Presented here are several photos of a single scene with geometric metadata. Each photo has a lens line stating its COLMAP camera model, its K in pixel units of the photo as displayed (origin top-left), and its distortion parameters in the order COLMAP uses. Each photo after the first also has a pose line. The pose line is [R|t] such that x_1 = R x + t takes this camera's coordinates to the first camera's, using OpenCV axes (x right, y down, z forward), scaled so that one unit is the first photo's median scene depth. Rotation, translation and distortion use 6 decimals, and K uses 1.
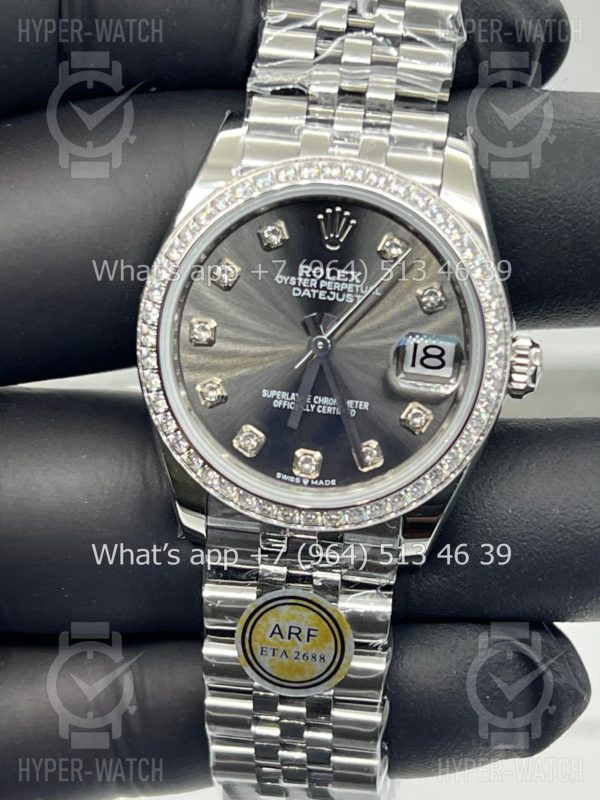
lens RADIAL K [[1975.5, 0, 321.1], [0, 1975.5, 411.2], [0, 0, 1]] dist [-0.078485, 0.000000]
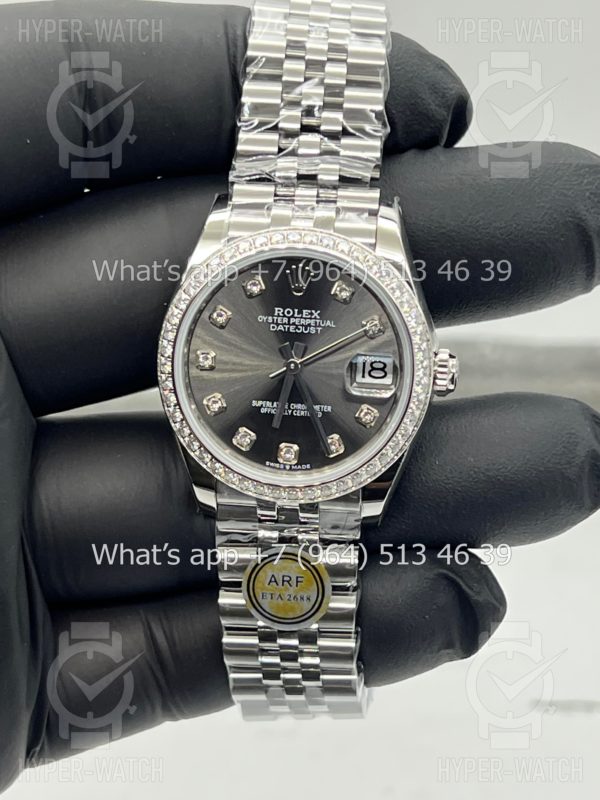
lens RADIAL K [[1975.5, 0, 300.1], [0, 1975.5, 399.3], [0, 0, 1]] dist [-0.078485, 0.000000]
pose [[0.998455, -0.052972, -0.016752, 0.025744], [0.052984, 0.998595, 0.000301, -0.010605], [0.016712, -0.001188, 0.999860, -0.351033]]
